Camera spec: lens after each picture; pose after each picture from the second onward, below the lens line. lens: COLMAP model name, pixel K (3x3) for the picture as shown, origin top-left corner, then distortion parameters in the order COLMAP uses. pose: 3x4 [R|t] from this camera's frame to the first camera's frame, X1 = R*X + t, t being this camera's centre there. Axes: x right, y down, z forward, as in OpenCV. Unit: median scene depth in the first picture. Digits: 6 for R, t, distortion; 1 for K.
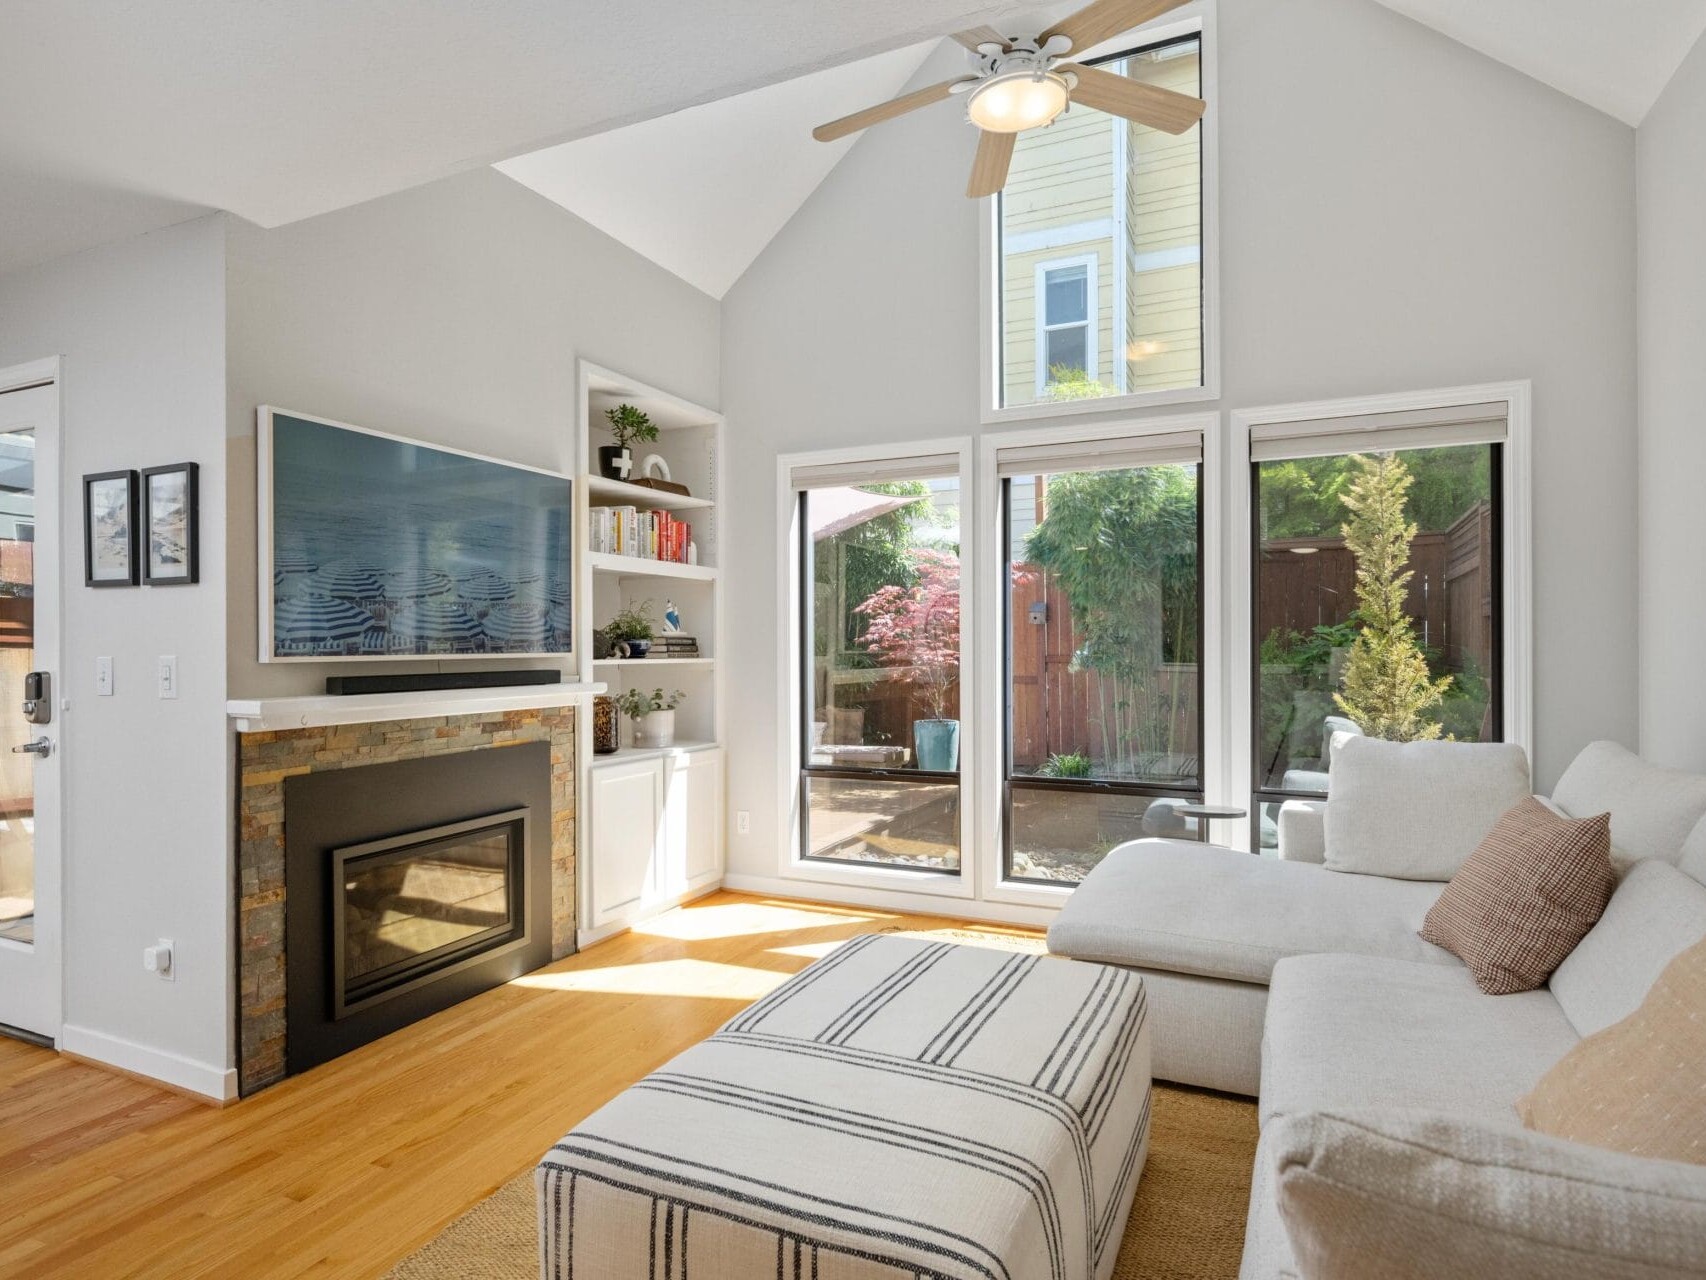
lens RADIAL K [[968.3, 0, 853.4], [0, 968.3, 644.1], [0, 0, 1]] dist [0.002715, 0.000360]
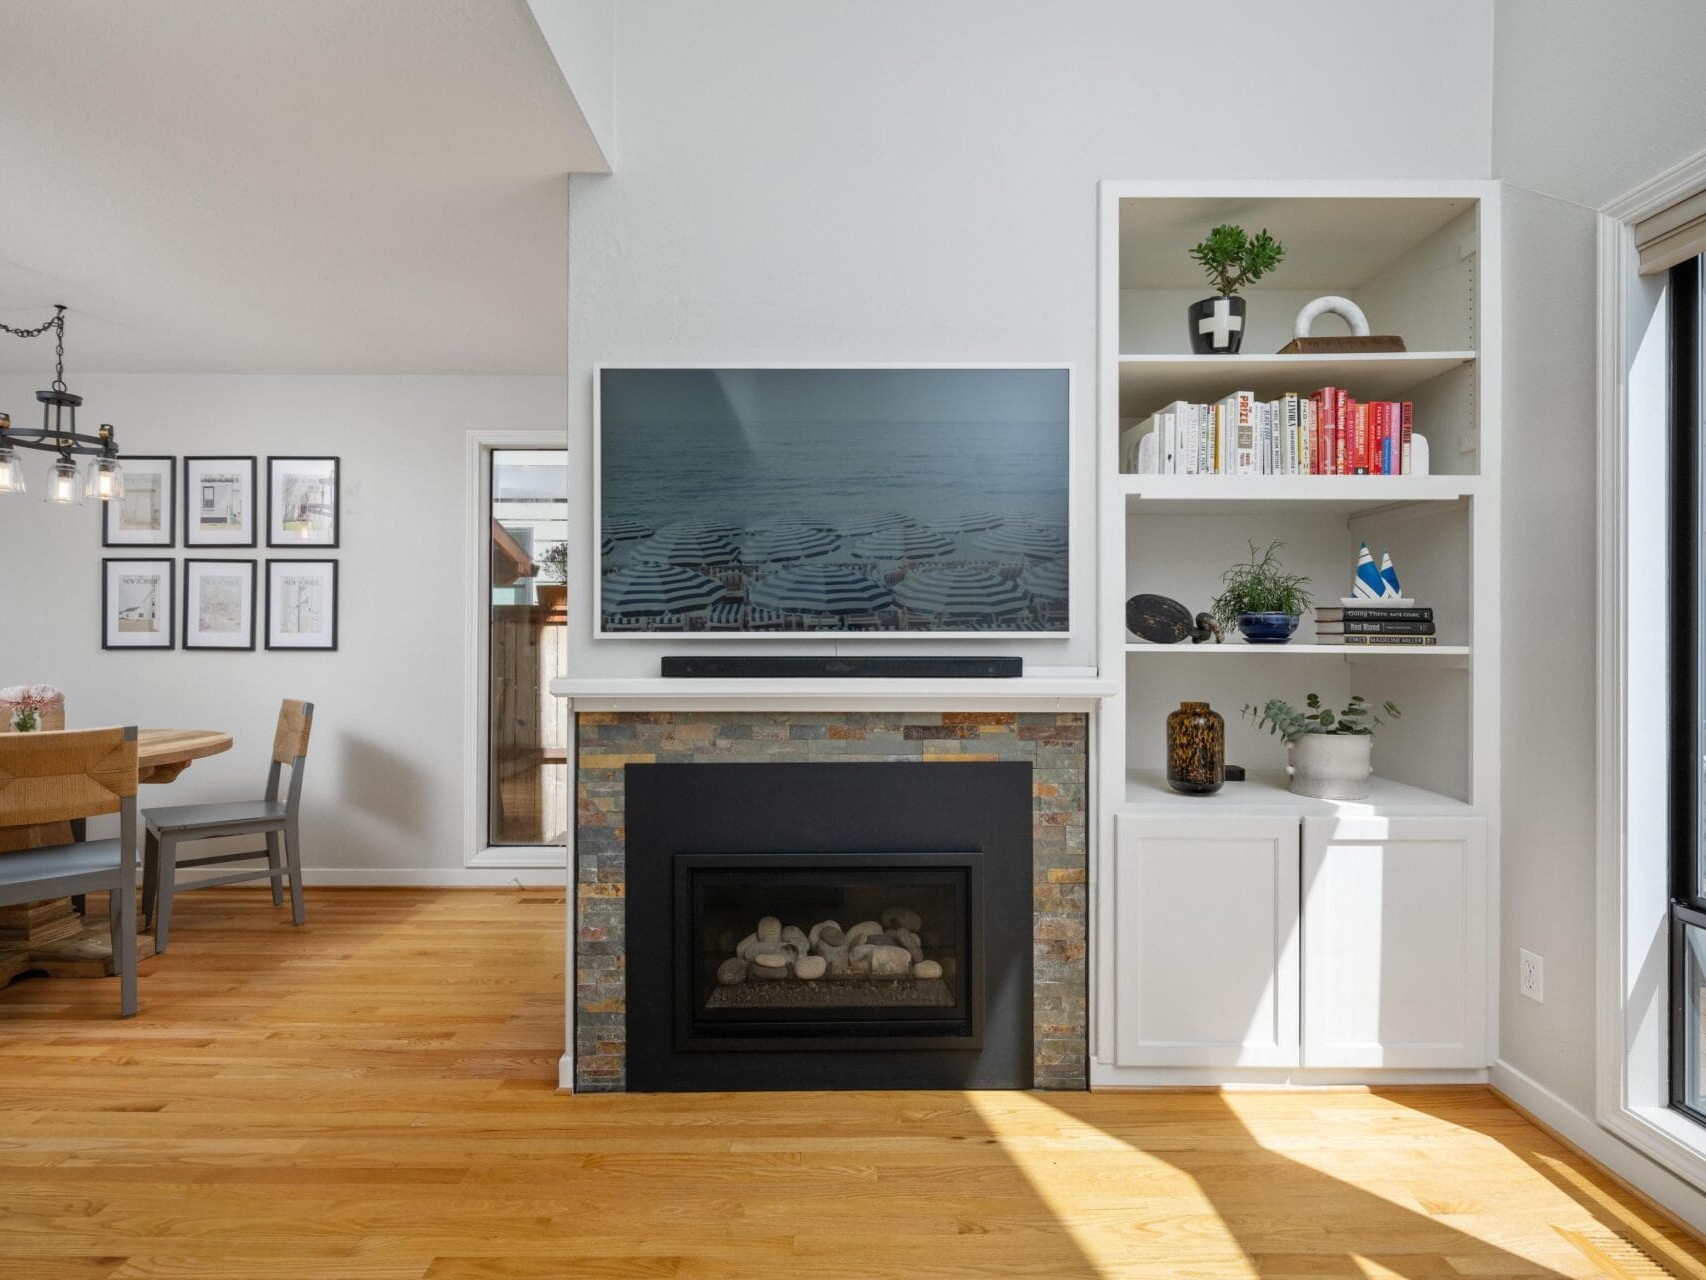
lens RADIAL K [[898.0, 0, 847.3], [0, 898.0, 625.1], [0, 0, 1]] dist [-0.005697, 0.001742]
pose [[0.417737, 0.000637, -0.908568, 0.230273], [-0.000879, 1.000000, 0.000297, 0.004900], [0.908567, 0.000675, 0.417738, 0.703966]]
